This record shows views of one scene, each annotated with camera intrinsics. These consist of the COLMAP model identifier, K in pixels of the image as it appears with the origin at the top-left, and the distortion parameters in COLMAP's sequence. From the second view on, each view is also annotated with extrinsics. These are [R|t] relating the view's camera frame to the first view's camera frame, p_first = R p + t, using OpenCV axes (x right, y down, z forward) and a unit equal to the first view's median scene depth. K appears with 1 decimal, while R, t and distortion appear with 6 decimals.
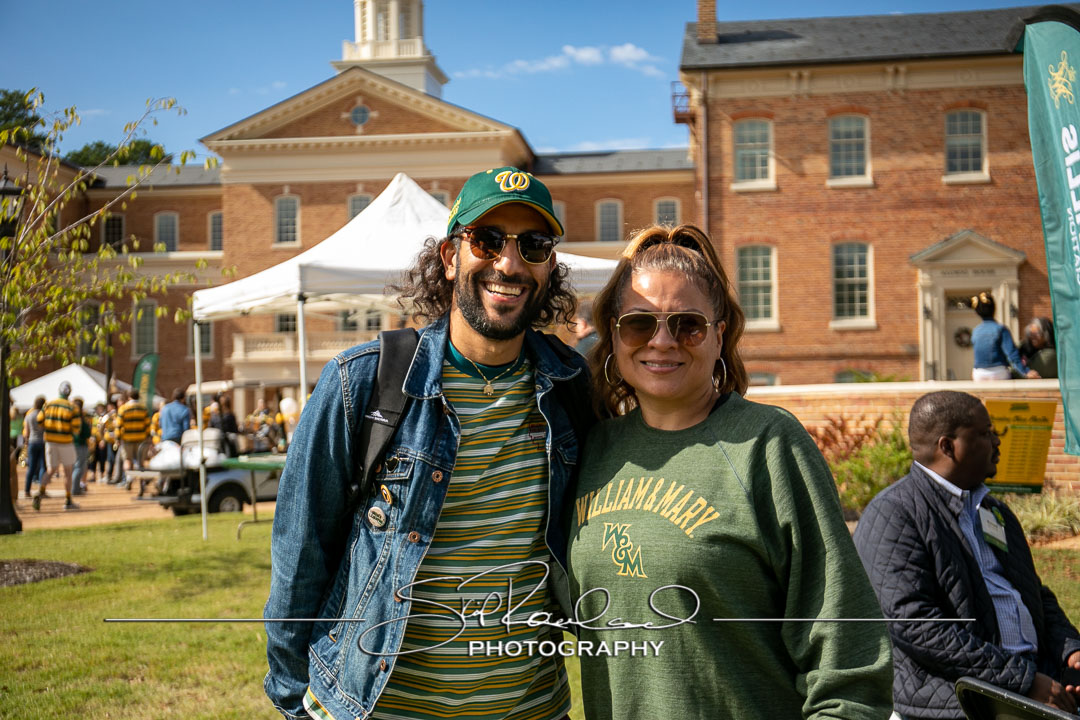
lens RADIAL K [[1301.7, 0, 538.1], [0, 1301.7, 359.5], [0, 0, 1]] dist [0.038363, 0.000000]
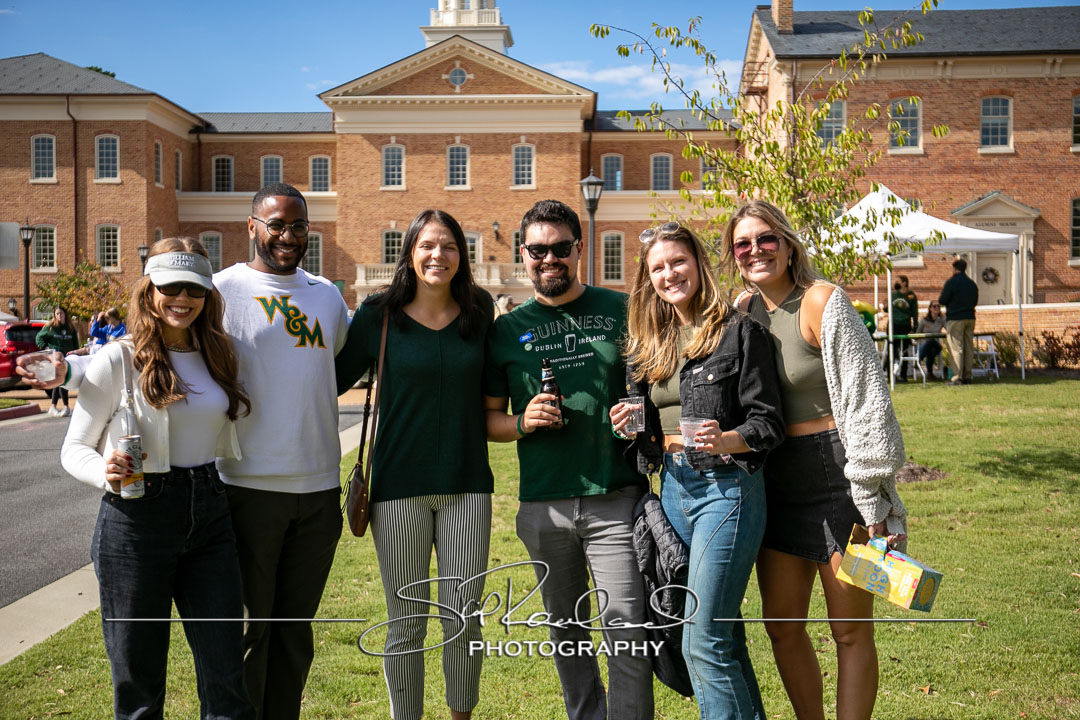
lens RADIAL K [[1301.7, 0, 540.3], [0, 1301.7, 358.8], [0, 0, 1]] dist [0.038363, 0.000000]
pose [[0.996284, 0.006774, 0.085865, -0.197386], [-0.011358, 0.998529, 0.053010, 0.001805], [-0.085380, -0.053788, 0.994896, -0.215508]]
